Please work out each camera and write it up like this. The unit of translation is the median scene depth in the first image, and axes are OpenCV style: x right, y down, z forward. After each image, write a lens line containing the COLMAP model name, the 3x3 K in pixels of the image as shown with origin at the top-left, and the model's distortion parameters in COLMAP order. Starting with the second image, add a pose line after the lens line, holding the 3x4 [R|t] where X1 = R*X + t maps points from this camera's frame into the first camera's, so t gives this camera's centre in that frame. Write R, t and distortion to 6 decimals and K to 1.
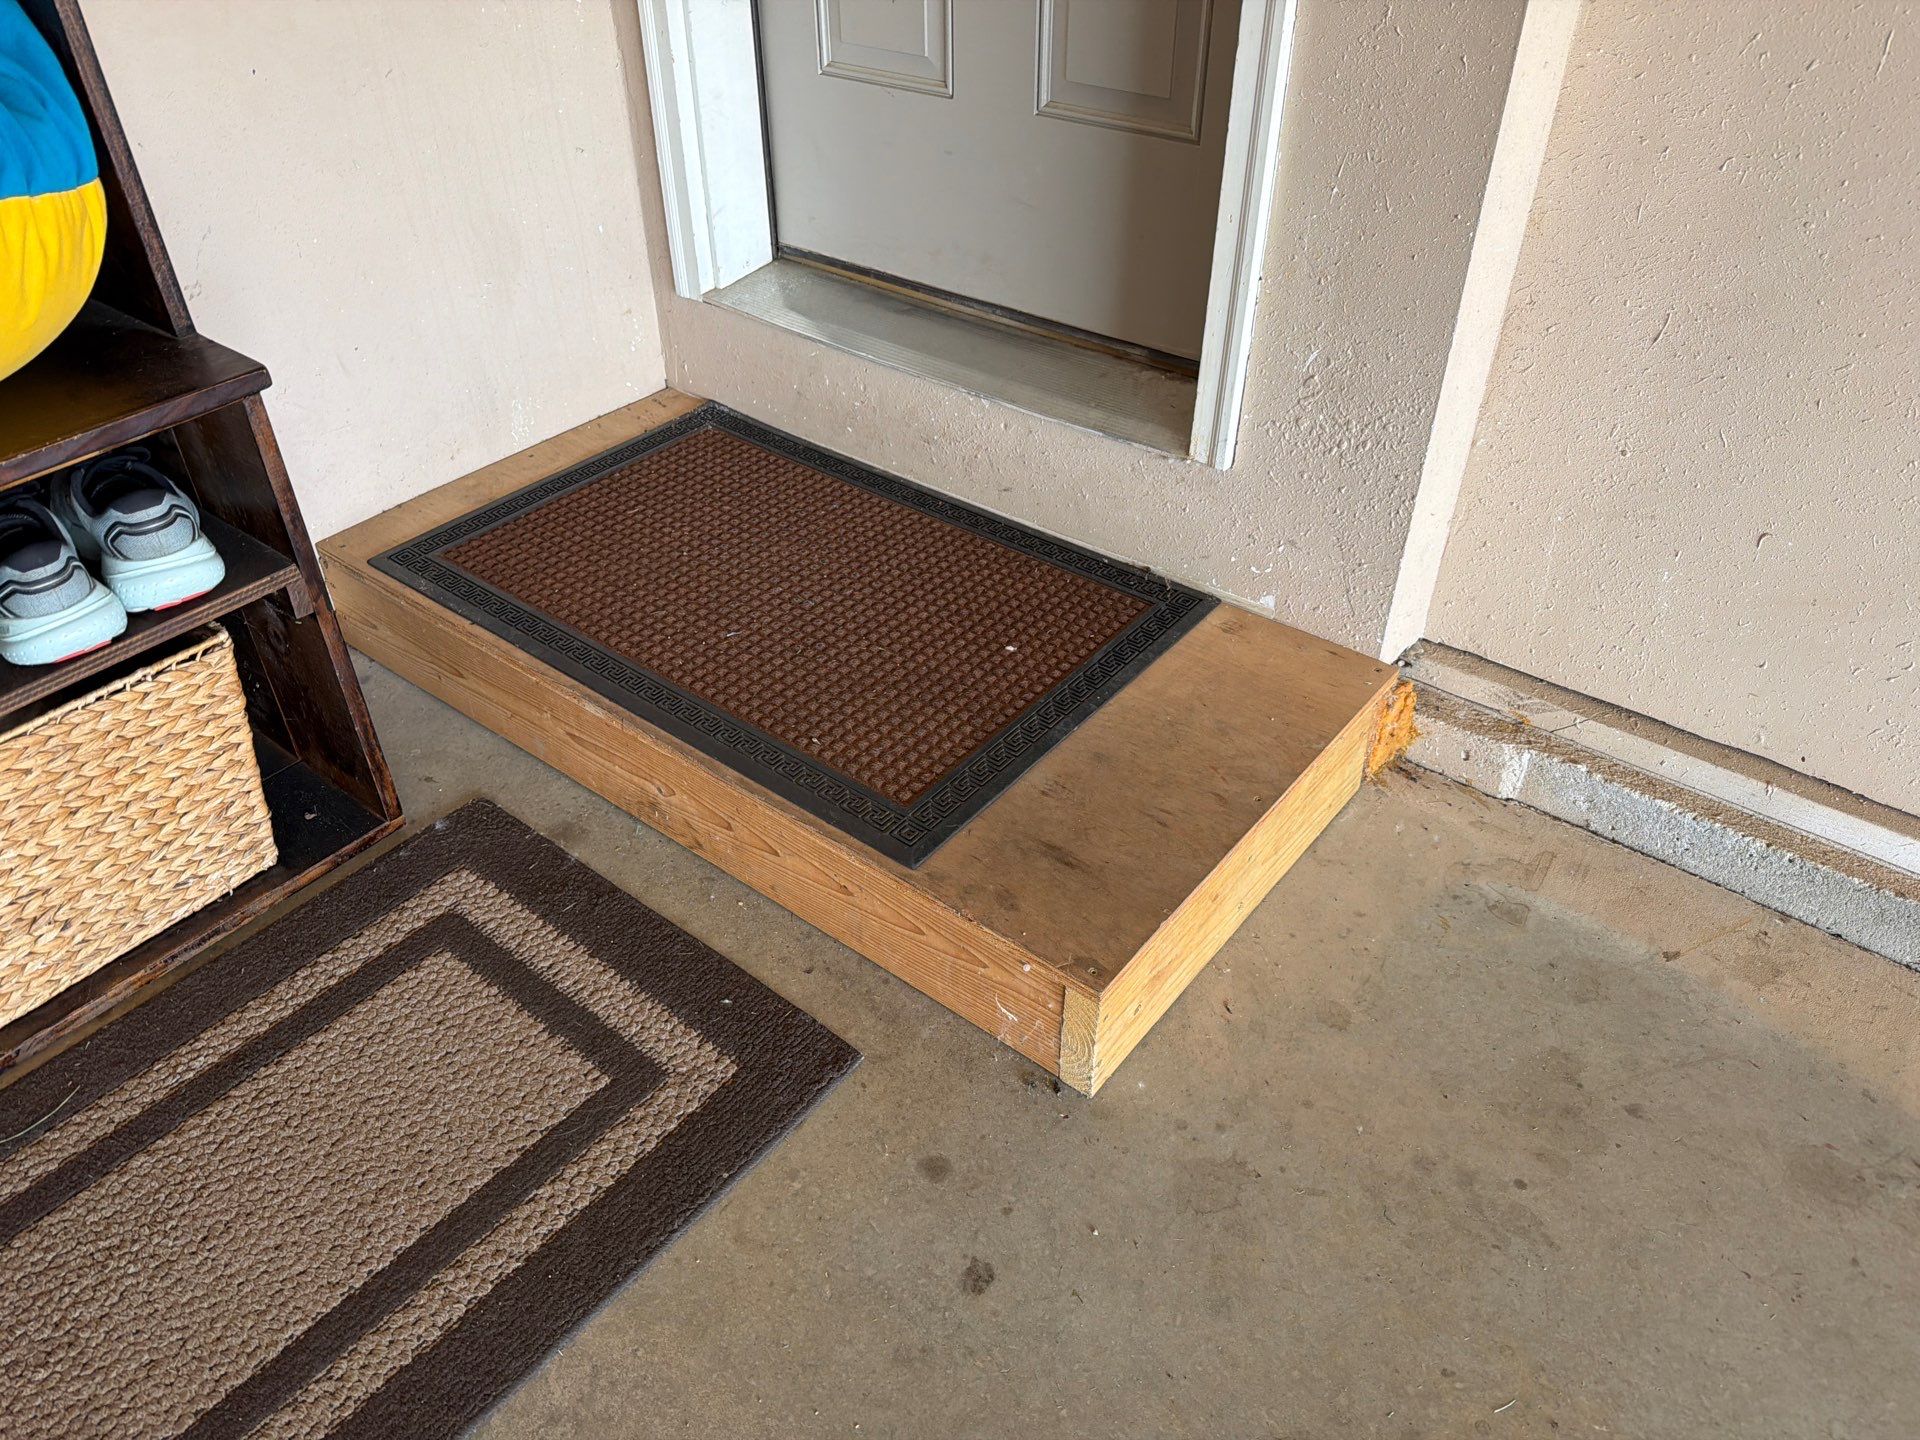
lens RADIAL K [[1354.2, 0, 960.0], [0, 1354.2, 720.0], [0, 0, 1]] dist [-0.000273, -0.002652]
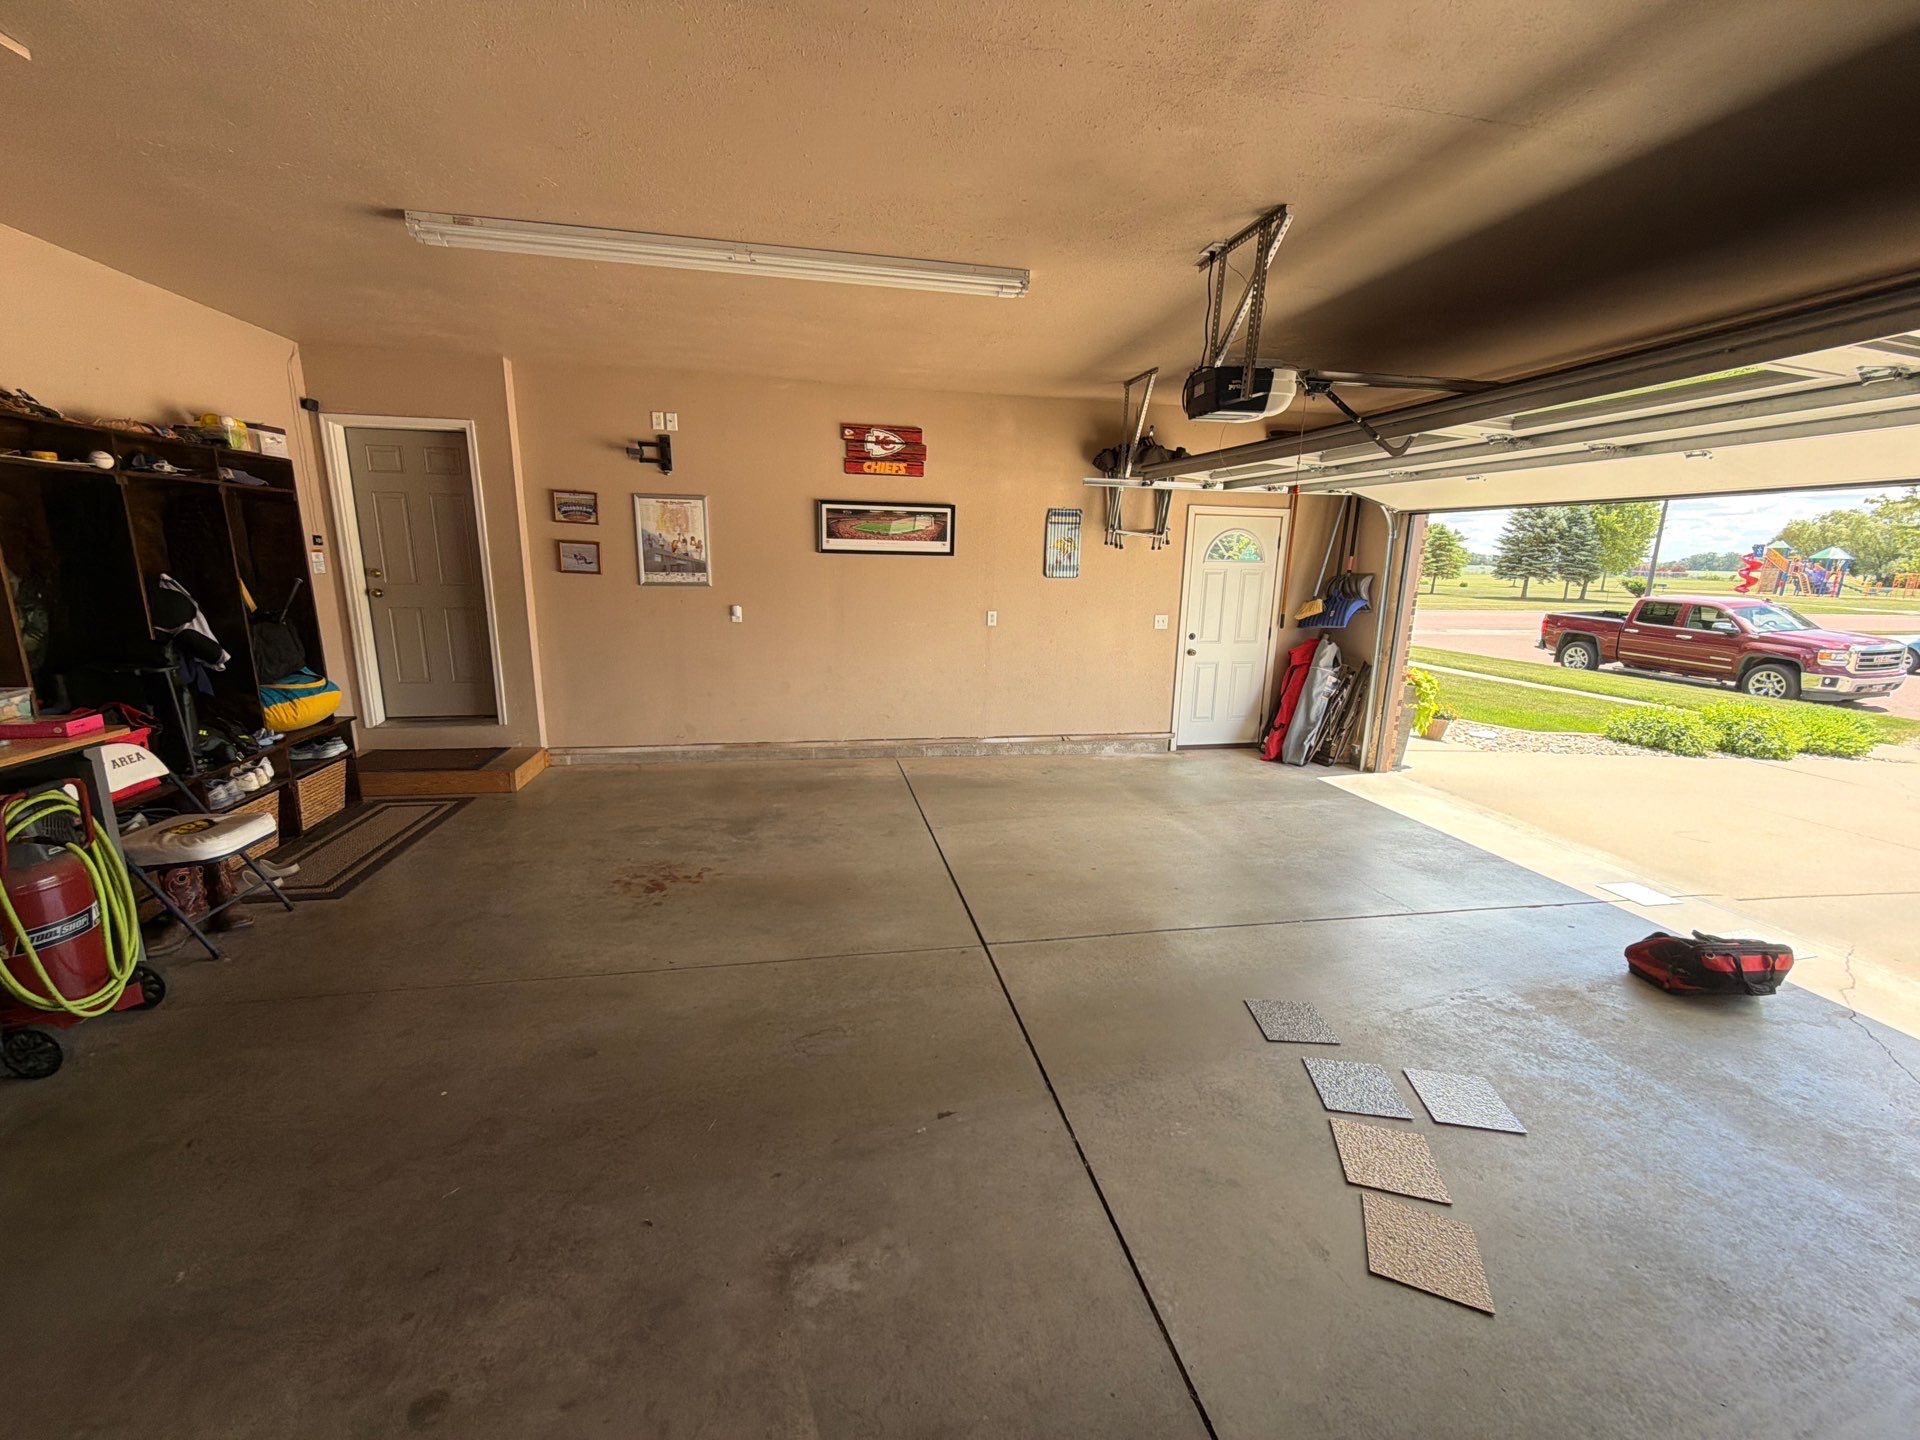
lens RADIAL K [[765.1, 0, 956.4], [0, 765.1, 721.0], [0, 0, 1]] dist [0.000645, -0.000283]
pose [[0.658091, -0.137521, 0.740273, -1.261366], [0.435564, 0.871505, -0.225309, 1.794680], [-0.614166, 0.470710, 0.633429, -3.049008]]
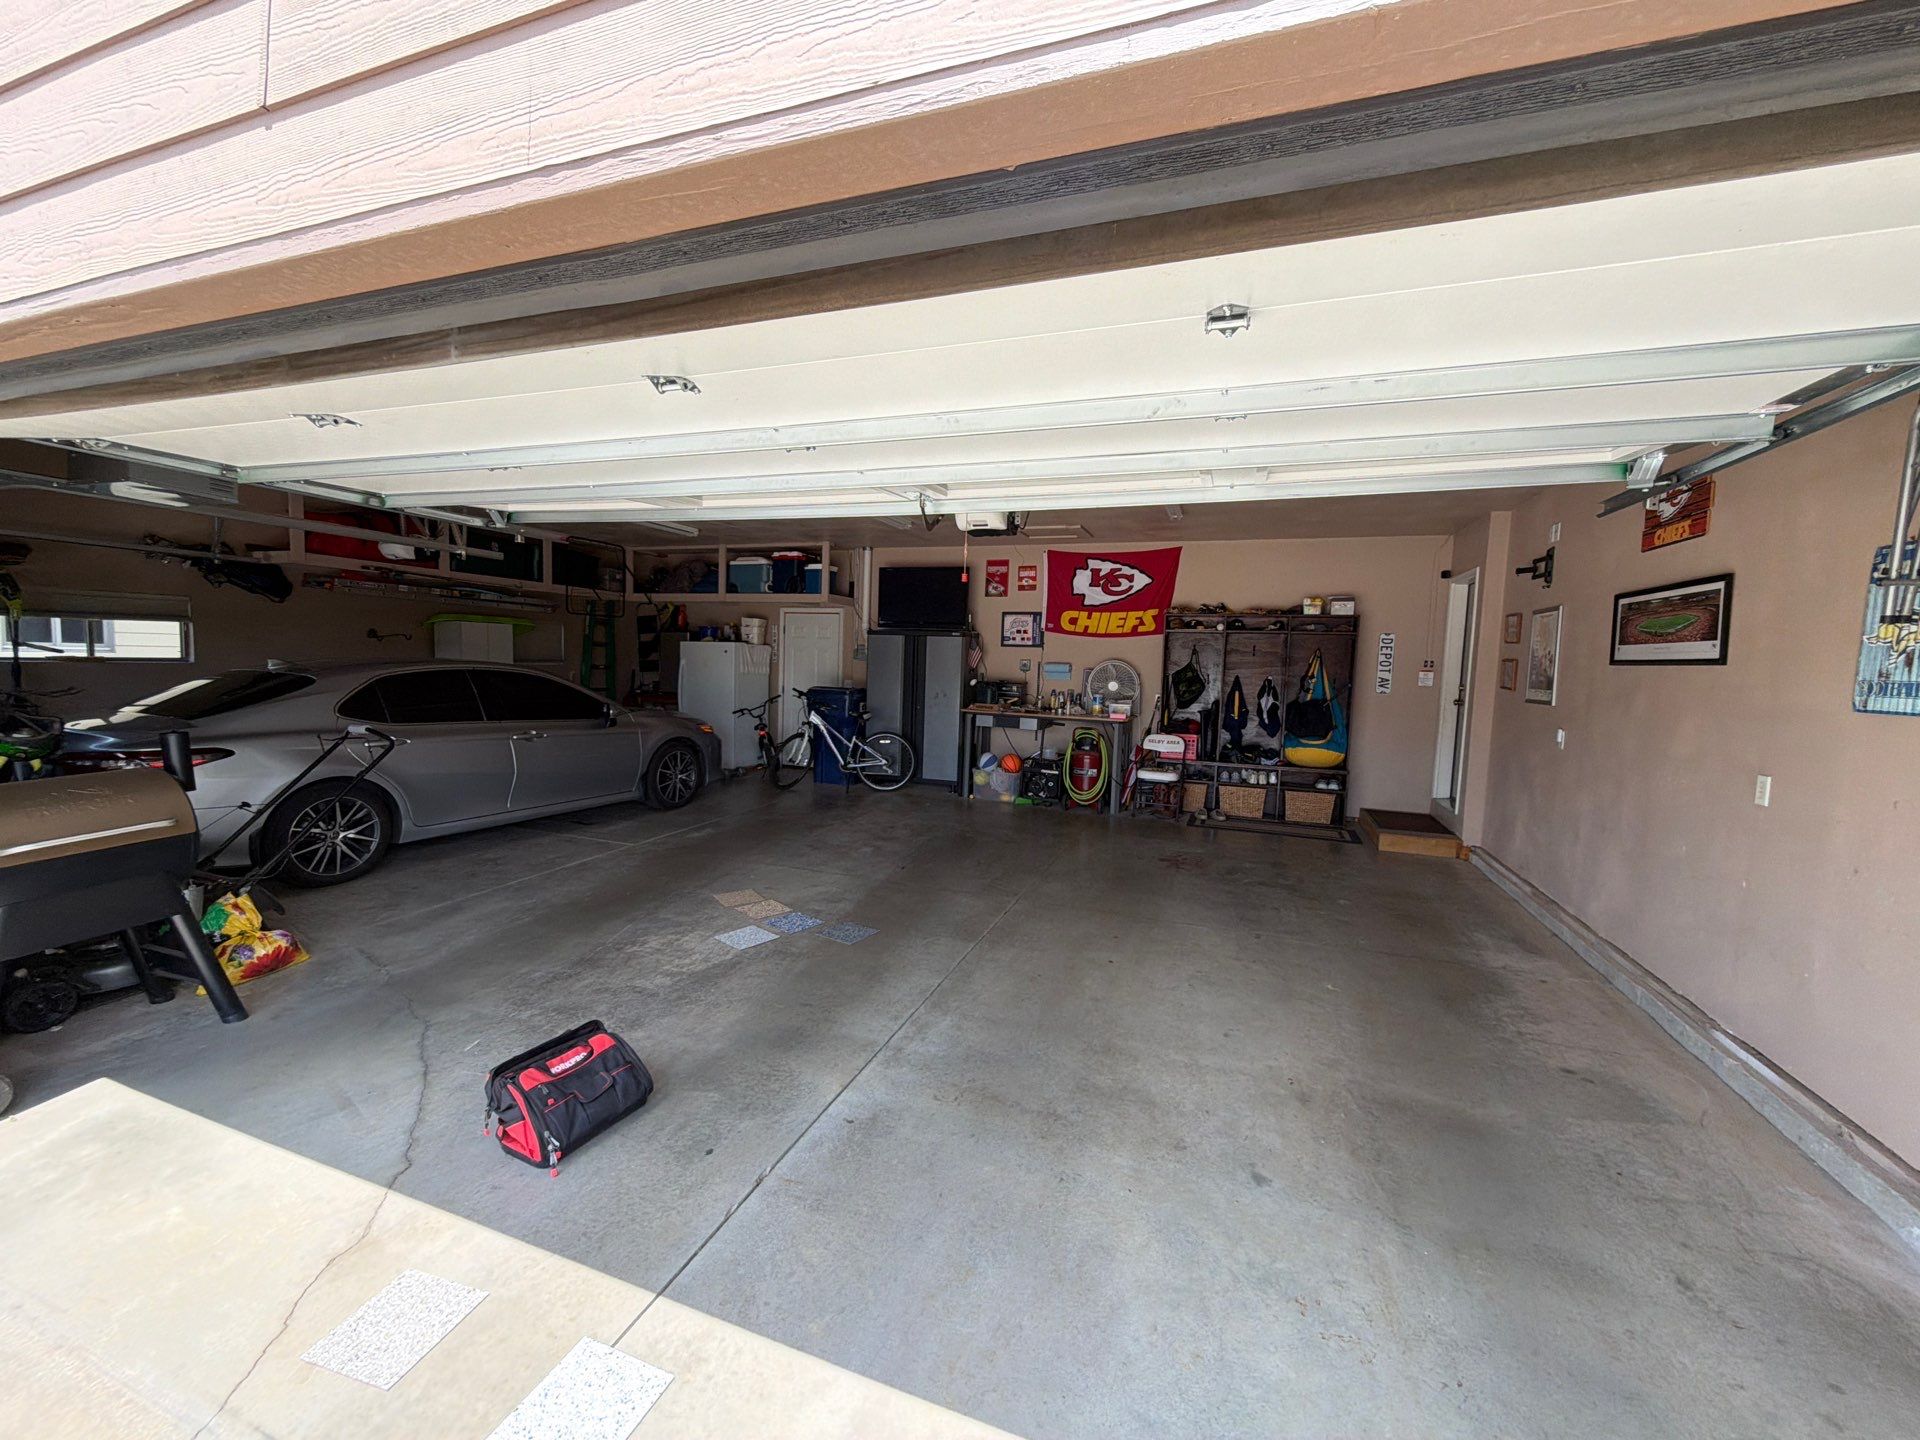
lens RADIAL K [[765.1, 0, 956.4], [0, 765.1, 721.0], [0, 0, 1]] dist [0.000645, -0.000283]
pose [[0.300519, 0.097898, -0.948738, 3.895324], [-0.607626, 0.786383, -0.111325, 1.821996], [0.735173, 0.609933, 0.295808, -3.052044]]
